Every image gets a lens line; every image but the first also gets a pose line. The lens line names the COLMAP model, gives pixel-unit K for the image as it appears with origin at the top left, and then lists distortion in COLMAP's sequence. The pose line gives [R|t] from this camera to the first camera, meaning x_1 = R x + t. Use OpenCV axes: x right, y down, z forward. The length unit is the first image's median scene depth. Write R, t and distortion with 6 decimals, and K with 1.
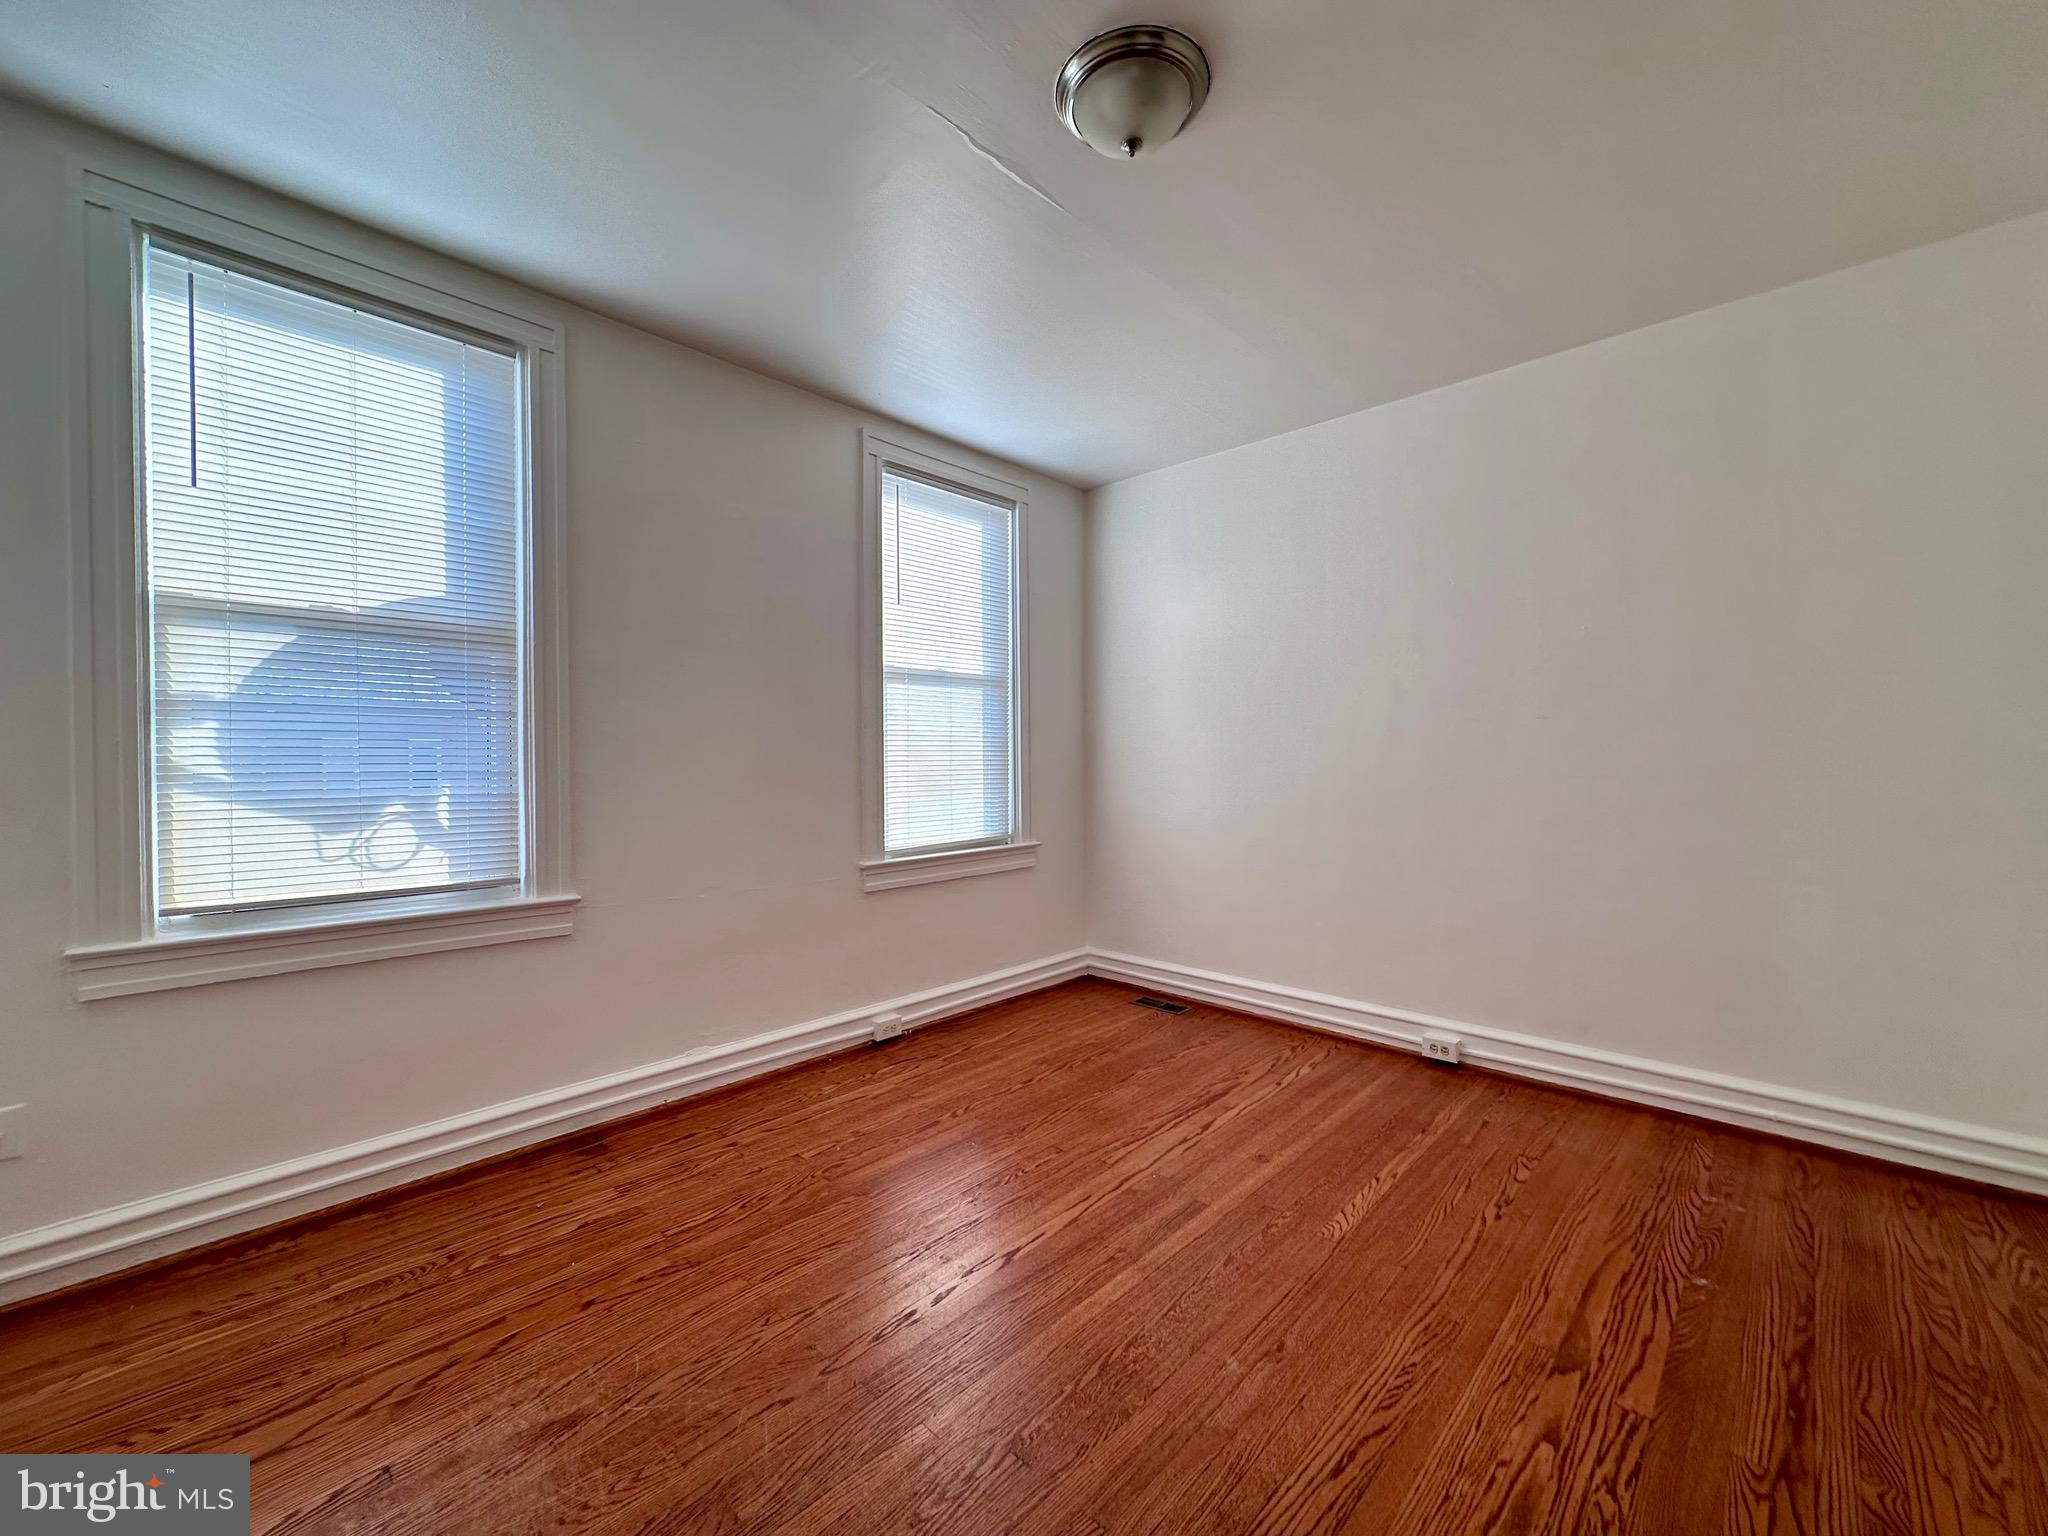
lens RADIAL K [[813.9, 0, 1020.3], [0, 813.9, 766.7], [0, 0, 1]] dist [-0.002693, 0.000264]
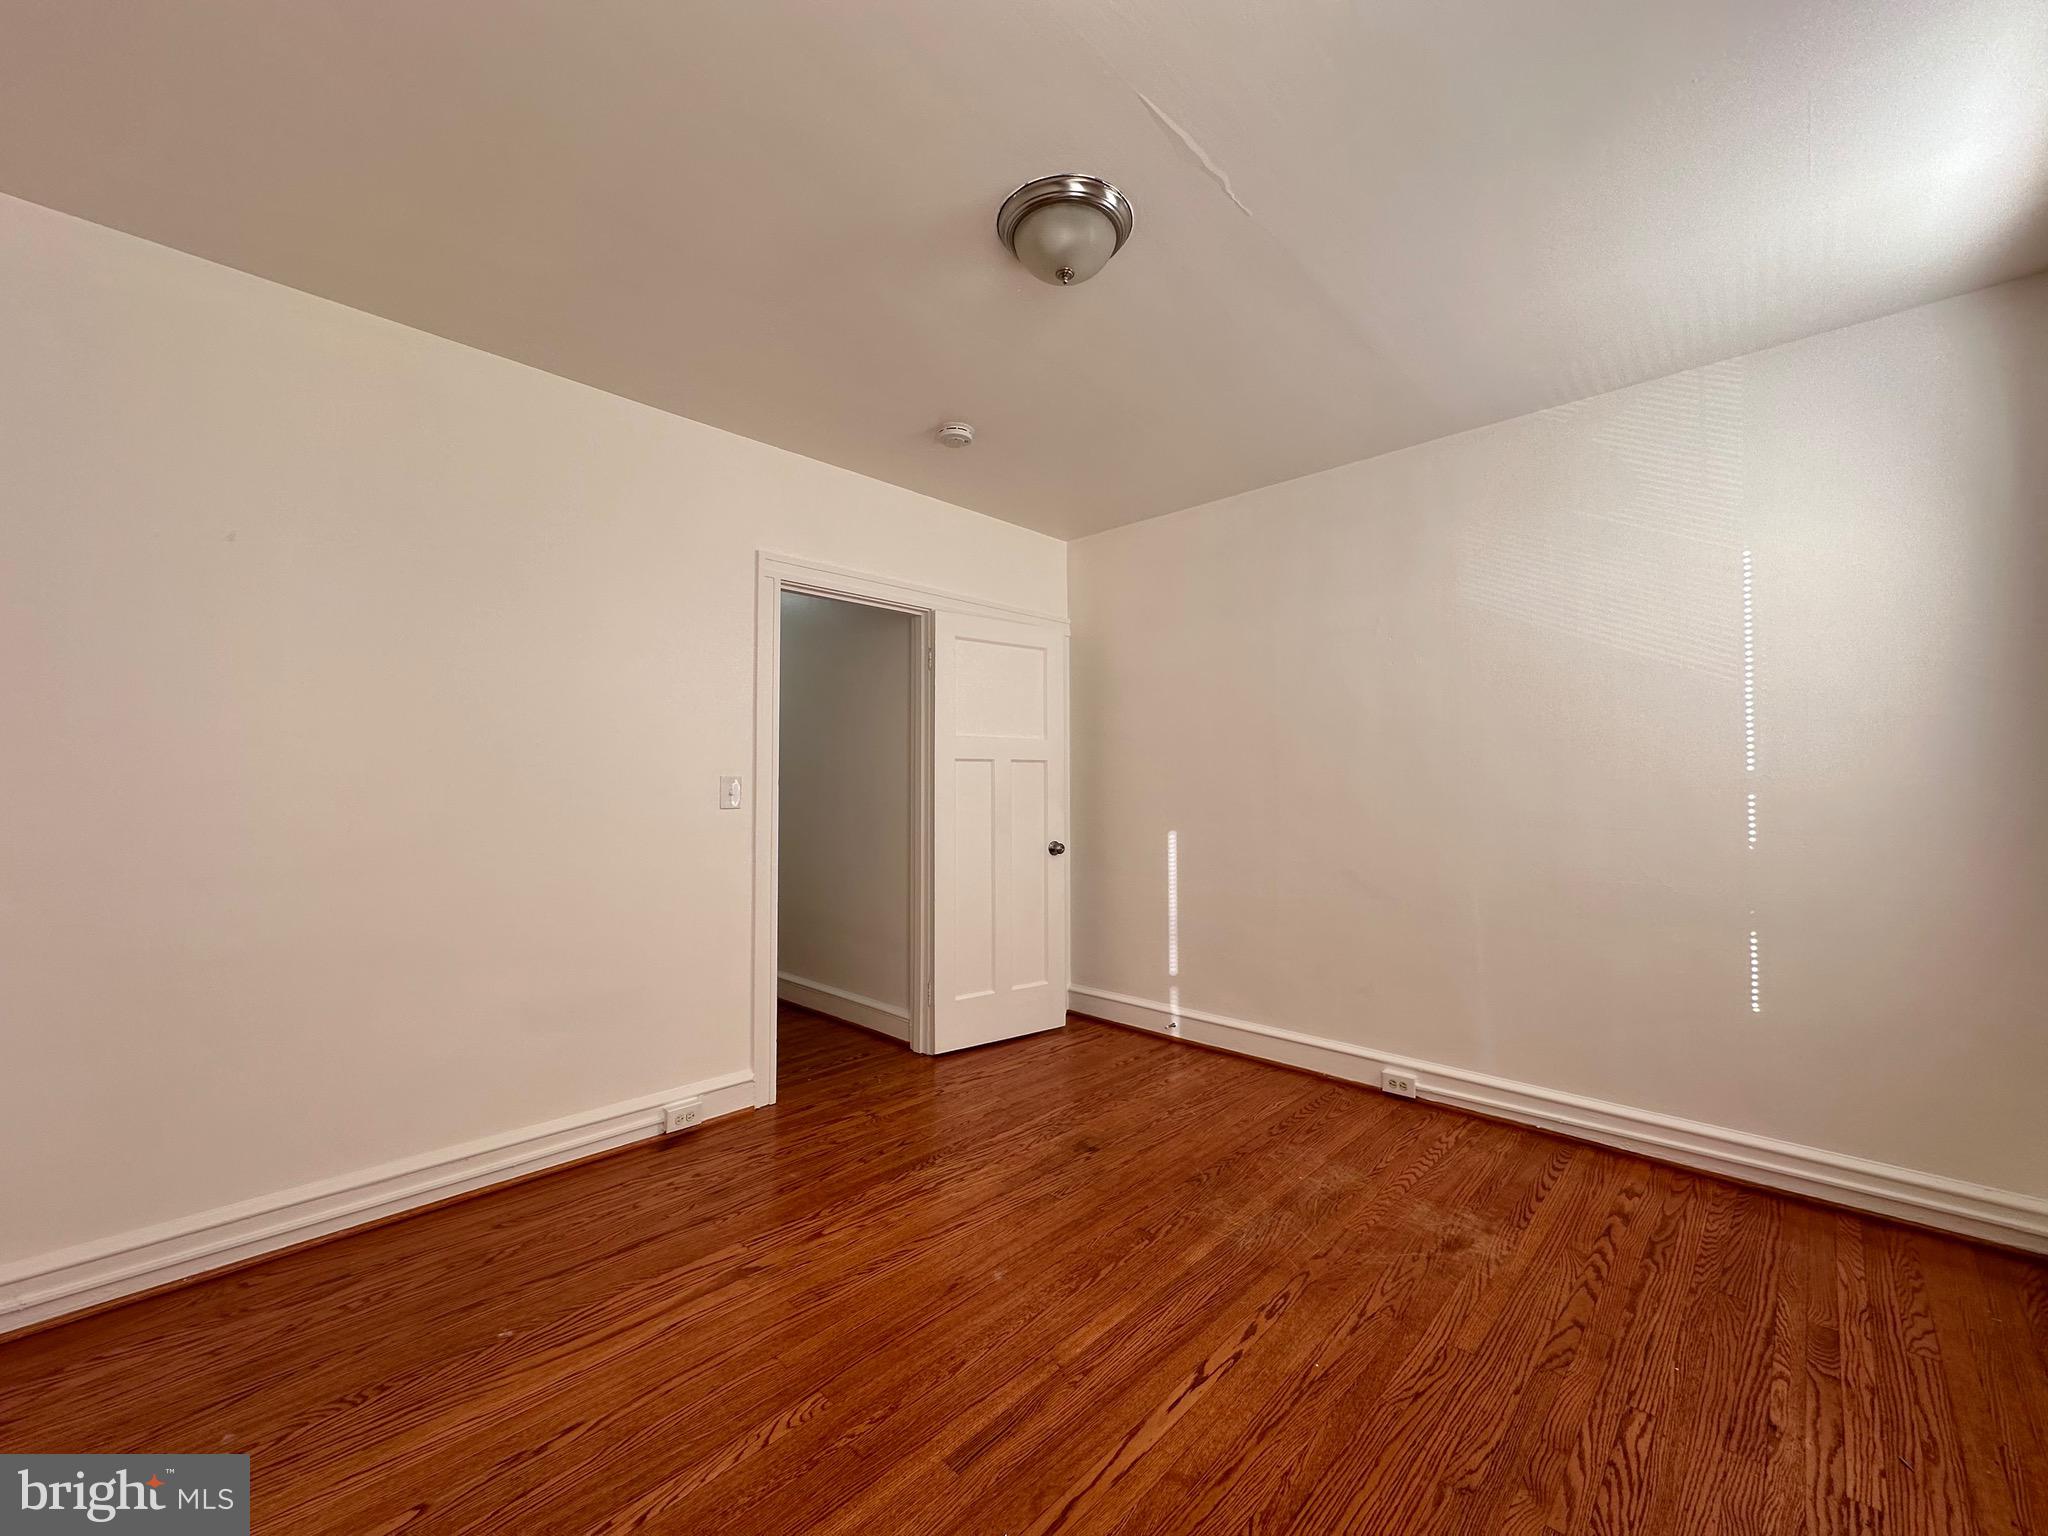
lens RADIAL K [[813.9, 0, 1020.3], [0, 813.9, 766.7], [0, 0, 1]] dist [-0.002693, 0.000264]
pose [[-0.999985, 0.005361, -0.000697, 0.153178], [0.005371, 0.999860, -0.015828, -0.043955], [0.000612, -0.015831, -0.999874, 1.612047]]
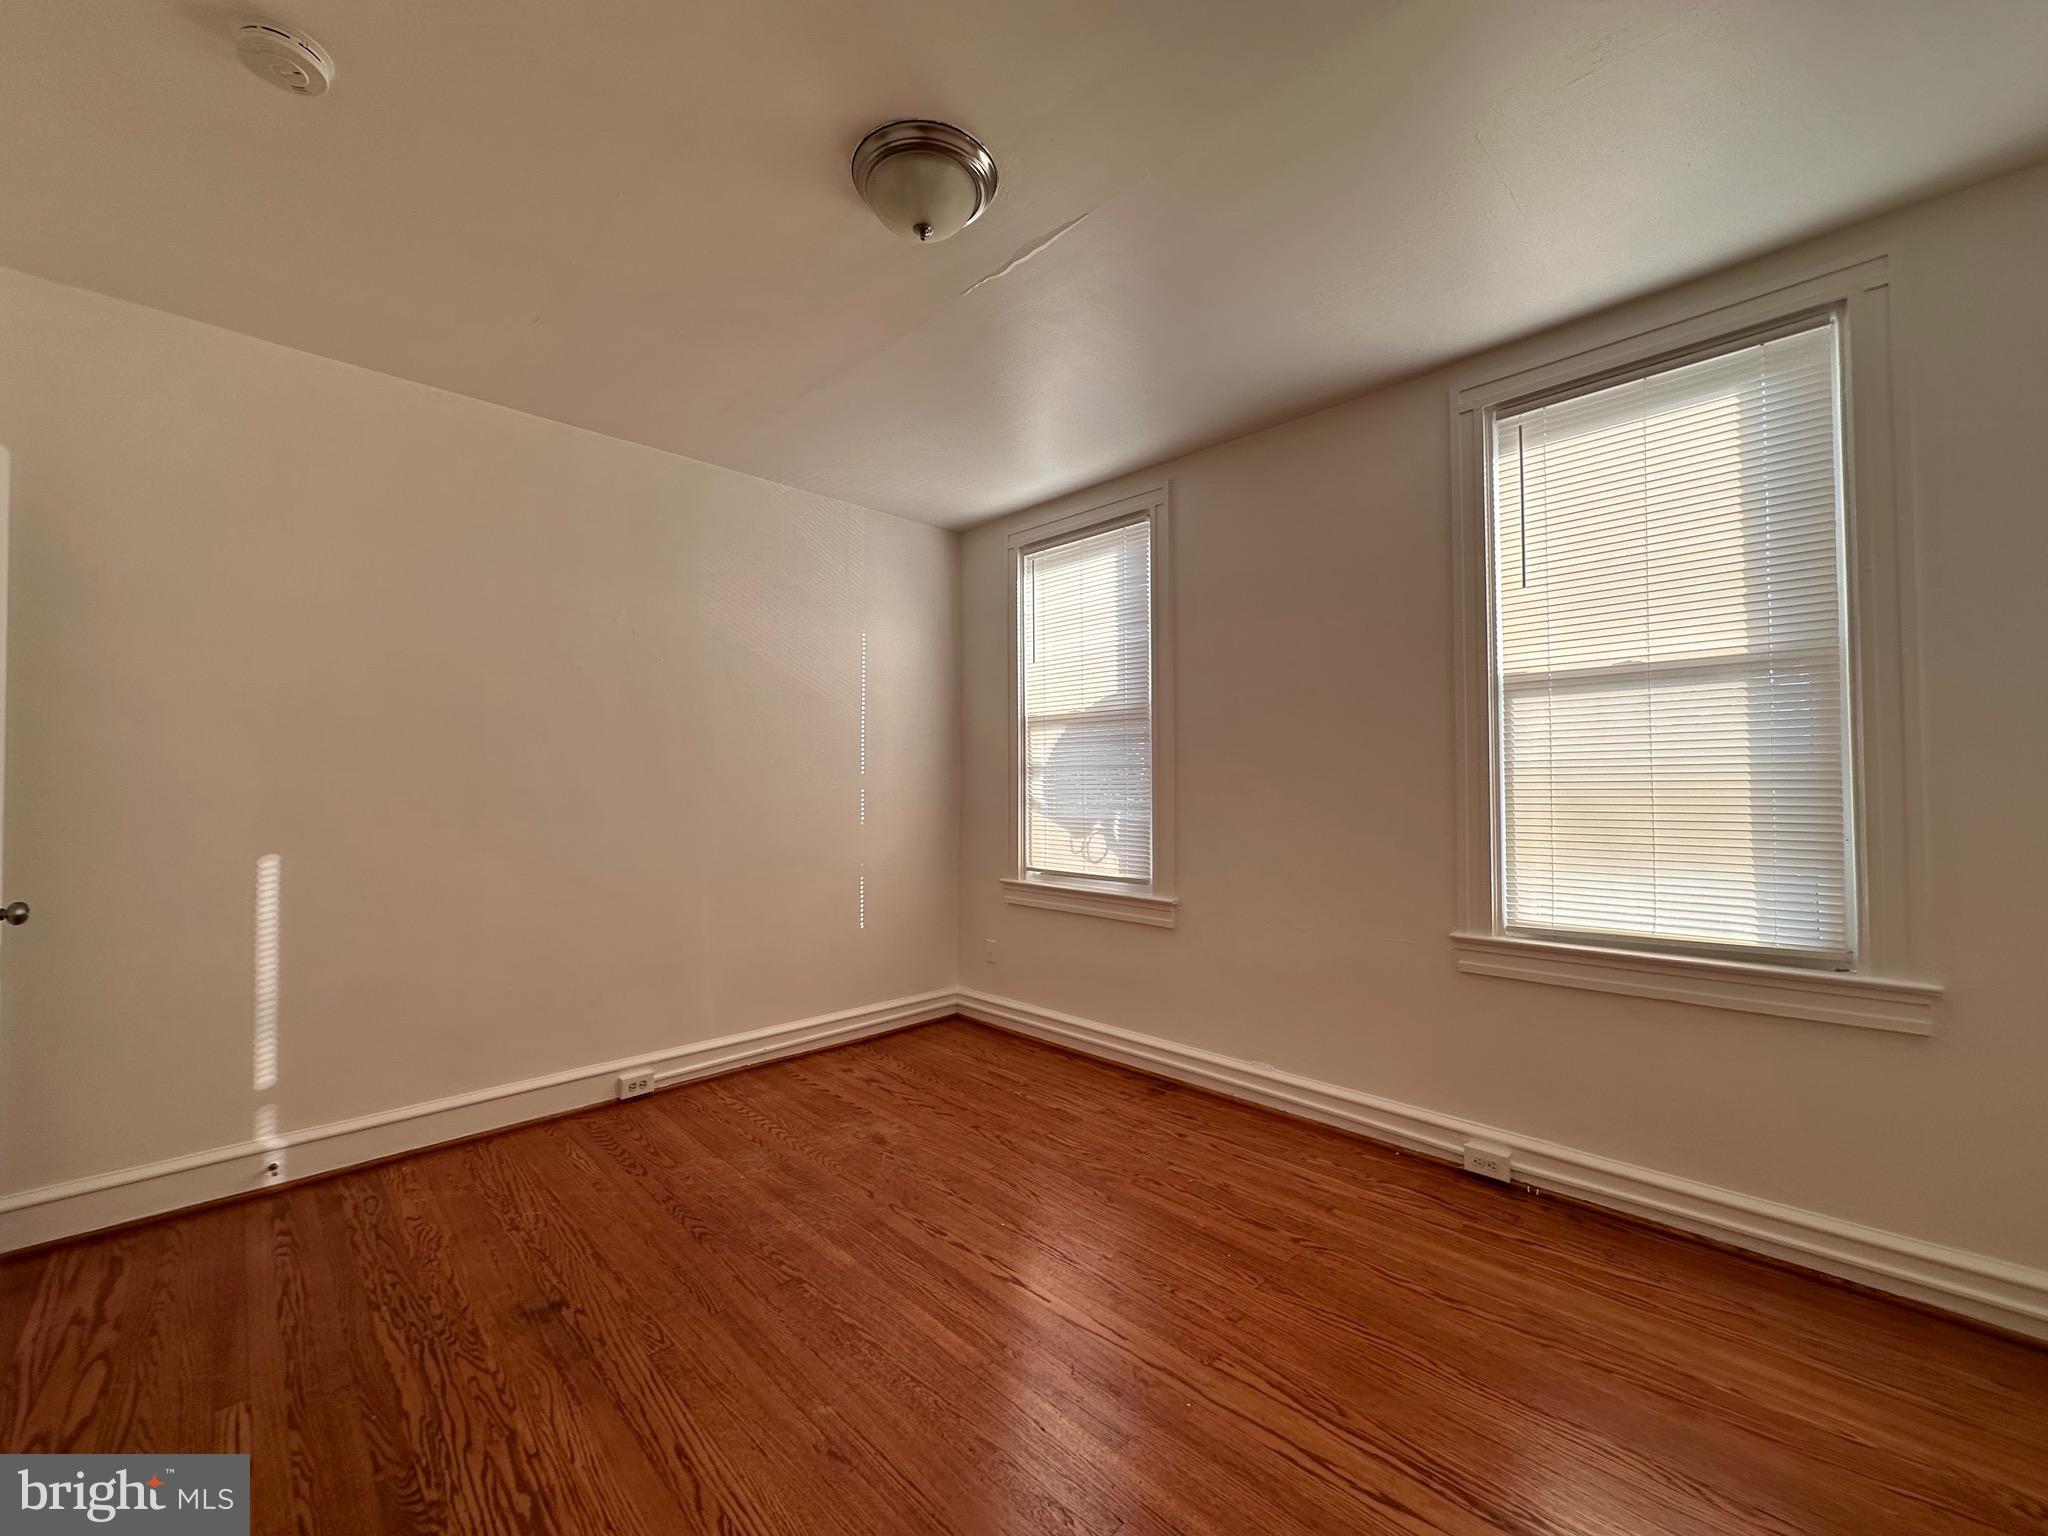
lens RADIAL K [[813.9, 0, 1020.3], [0, 813.9, 766.7], [0, 0, 1]] dist [-0.002693, 0.000264]
pose [[-0.026058, -0.020879, -0.999442, 0.893427], [-0.006618, 0.999764, -0.020713, -0.033927], [0.999639, 0.006074, -0.026190, 0.878893]]
